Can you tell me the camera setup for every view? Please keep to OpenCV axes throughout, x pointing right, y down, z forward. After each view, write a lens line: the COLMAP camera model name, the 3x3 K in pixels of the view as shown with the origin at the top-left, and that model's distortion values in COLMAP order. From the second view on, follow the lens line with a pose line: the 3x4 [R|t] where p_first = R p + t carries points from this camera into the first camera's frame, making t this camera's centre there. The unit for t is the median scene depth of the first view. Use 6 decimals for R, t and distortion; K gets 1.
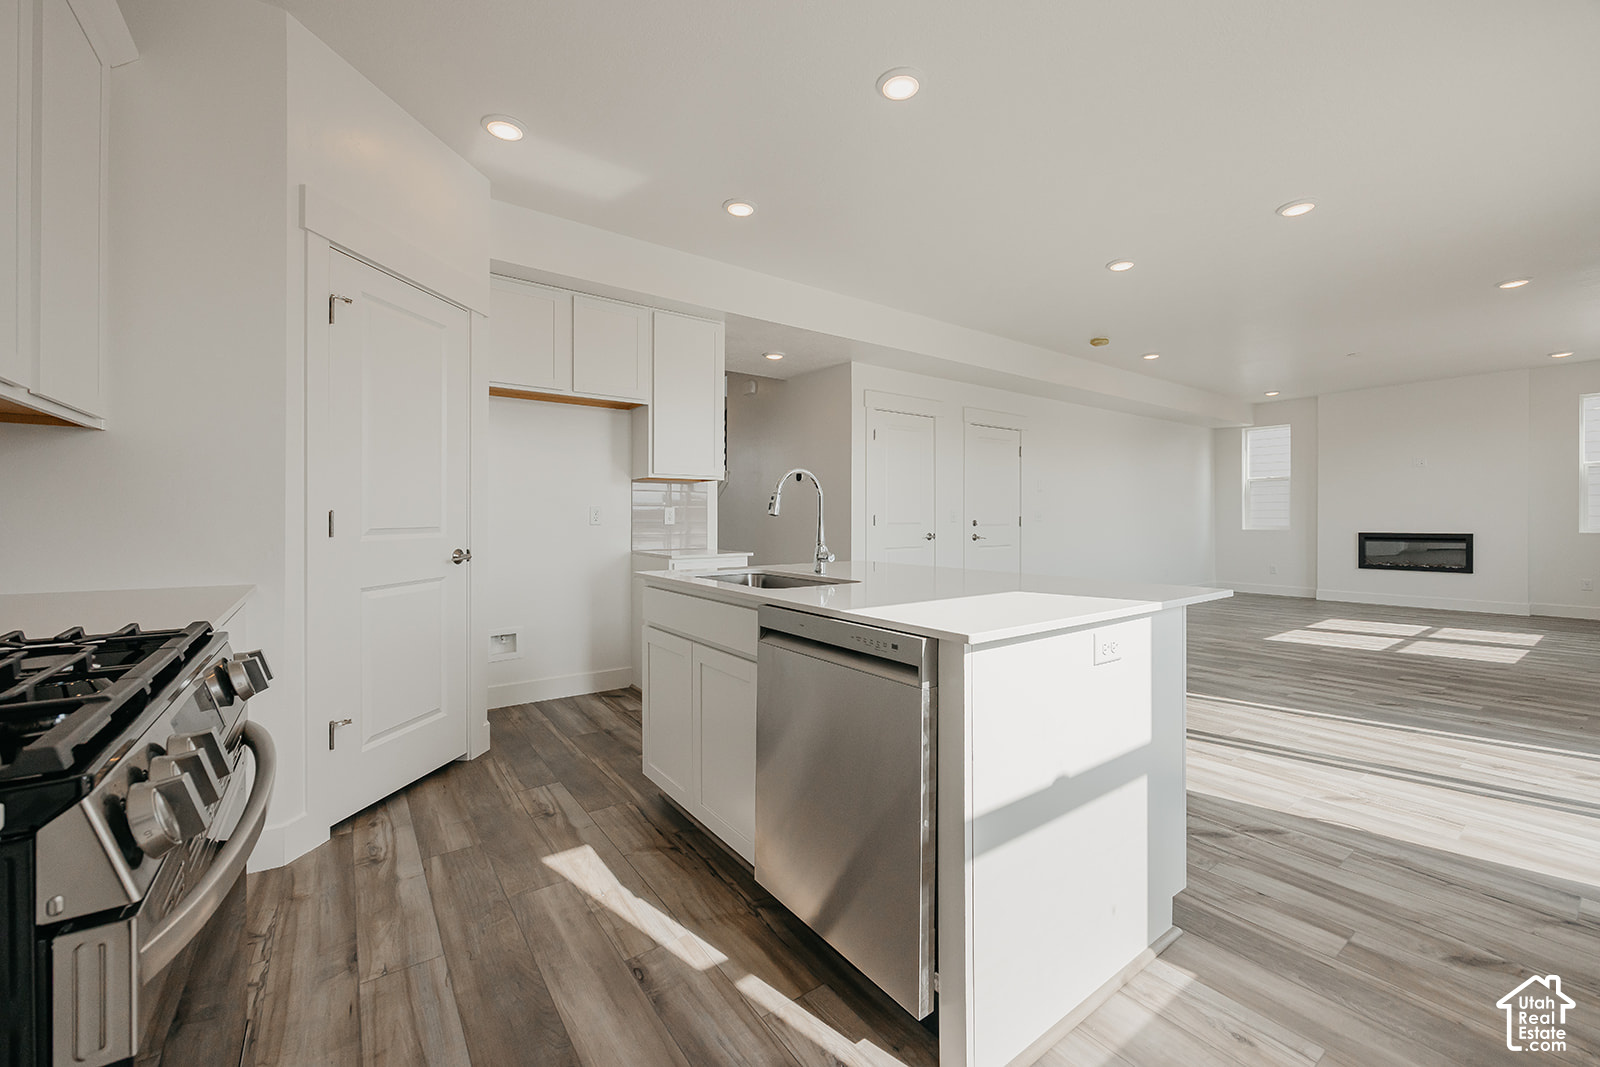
lens RADIAL K [[620.9, 0, 798.9], [0, 620.9, 524.0], [0, 0, 1]] dist [-0.002051, 0.000491]
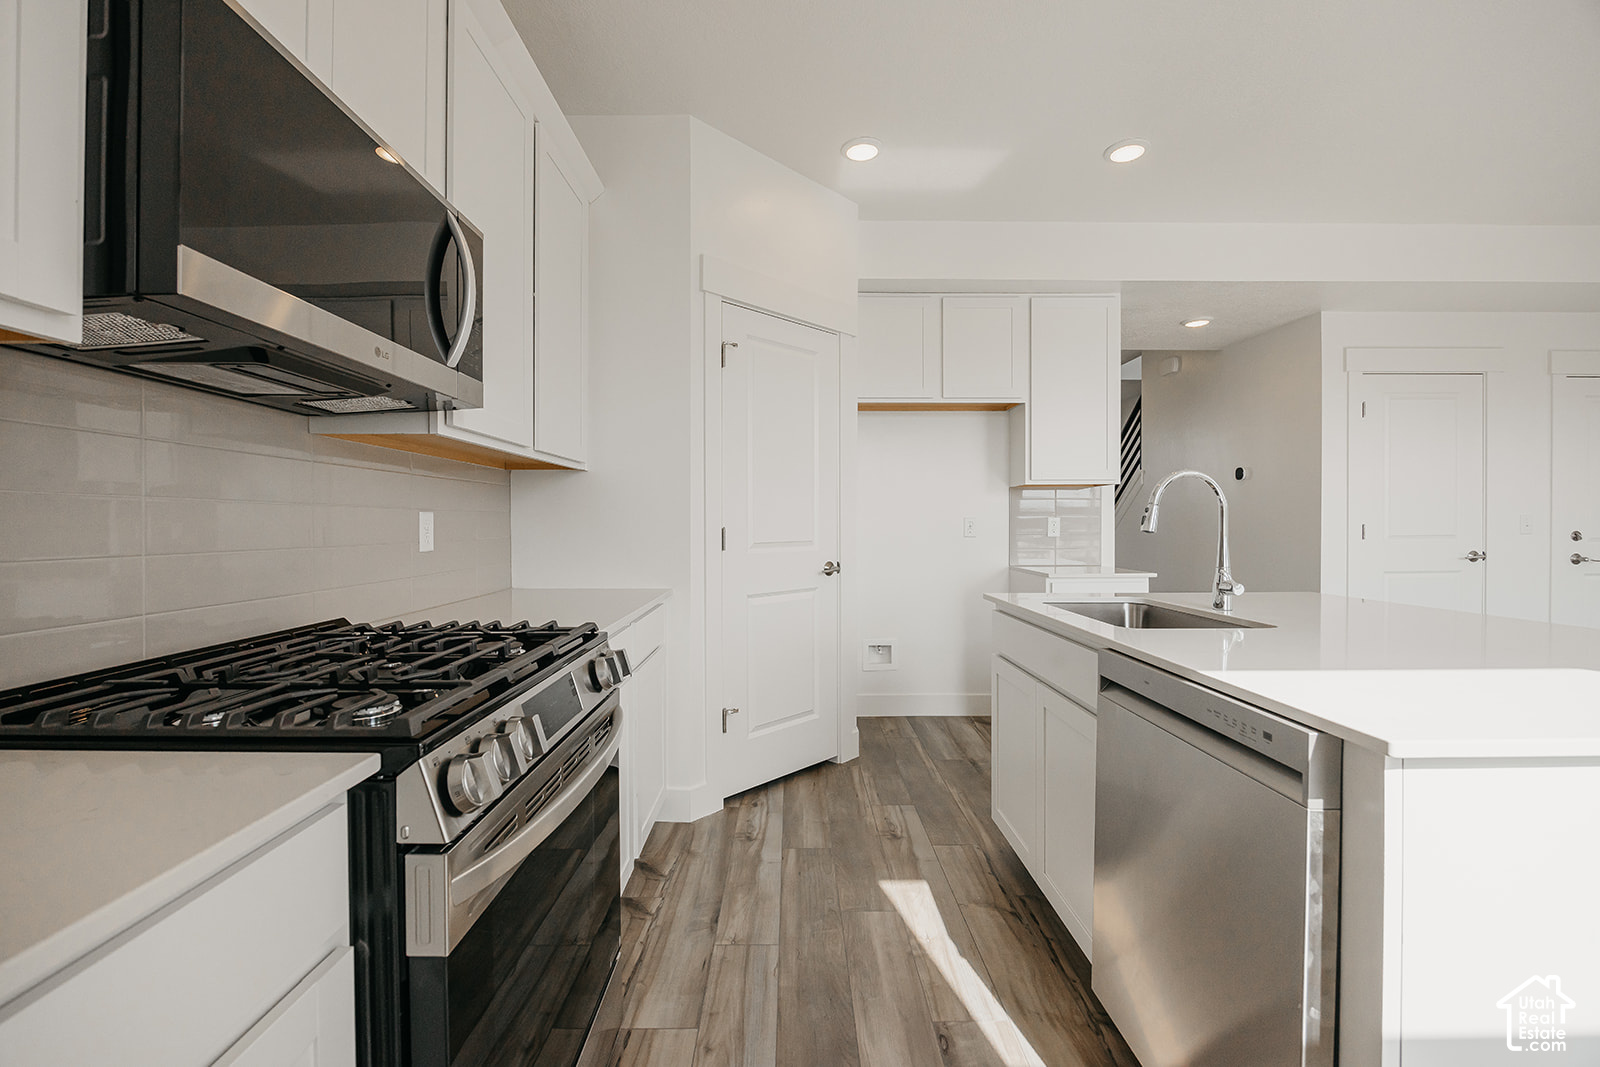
lens RADIAL K [[668.0, 0, 809.2], [0, 668.0, 531.0], [0, 0, 1]] dist [-0.011265, 0.002566]
pose [[0.817687, 0.002356, -0.575658, 0.106624], [-0.001505, 0.999997, 0.001955, -0.019036], [0.575661, -0.000732, 0.817688, 0.072691]]
